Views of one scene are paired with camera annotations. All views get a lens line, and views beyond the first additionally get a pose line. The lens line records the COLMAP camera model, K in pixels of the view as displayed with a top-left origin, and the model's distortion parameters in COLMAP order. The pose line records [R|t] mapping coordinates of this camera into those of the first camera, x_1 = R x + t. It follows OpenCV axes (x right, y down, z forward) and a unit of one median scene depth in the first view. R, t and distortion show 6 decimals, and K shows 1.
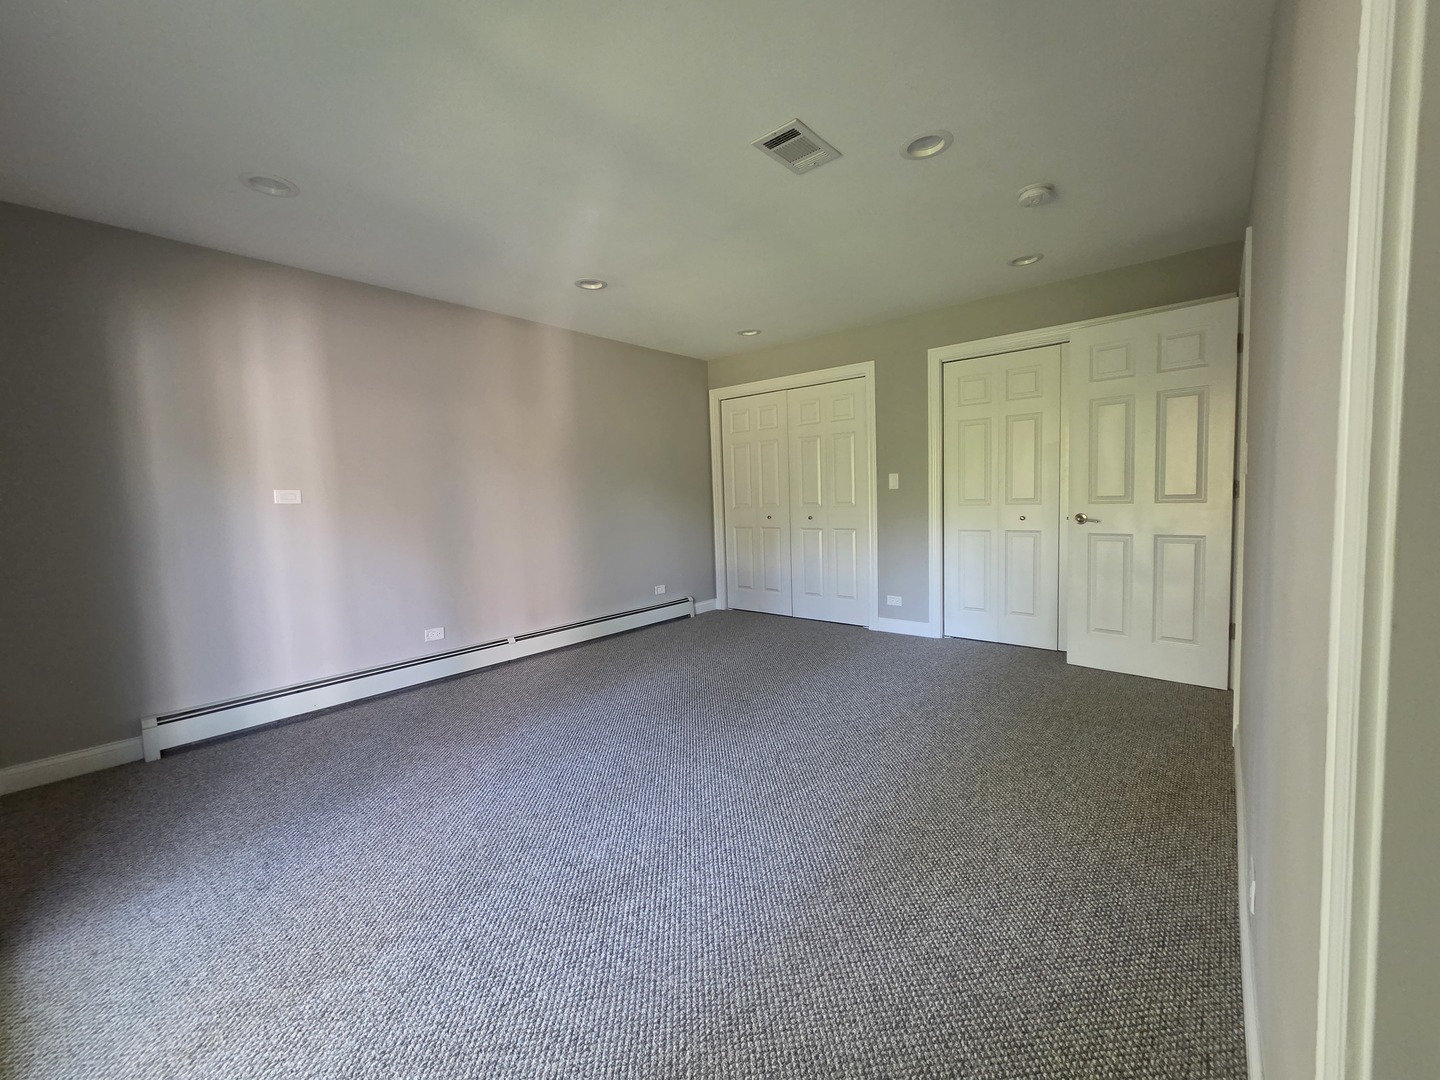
lens RADIAL K [[592.3, 0, 721.9], [0, 592.3, 537.4], [0, 0, 1]] dist [0.004151, 0.000174]
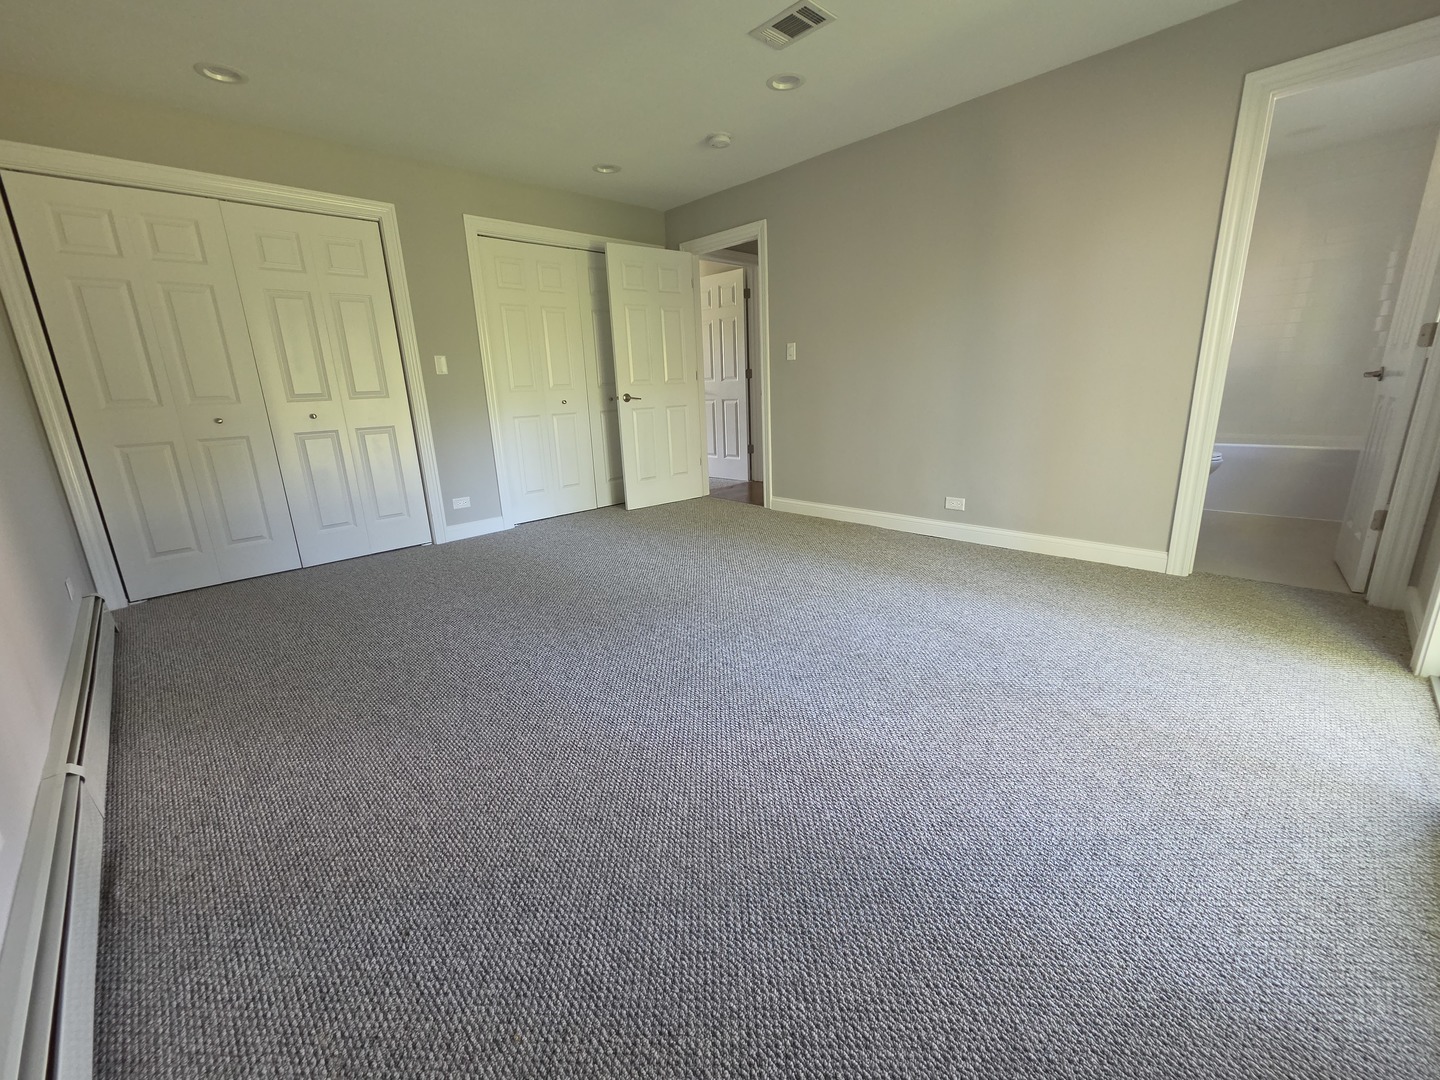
lens RADIAL K [[592.3, 0, 713.8], [0, 592.3, 537.5], [0, 0, 1]] dist [0.004151, 0.000174]
pose [[0.097378, -0.225129, 0.969451, -0.589173], [0.109172, 0.970618, 0.214434, 0.007170], [-0.989242, 0.084955, 0.119095, 0.550893]]
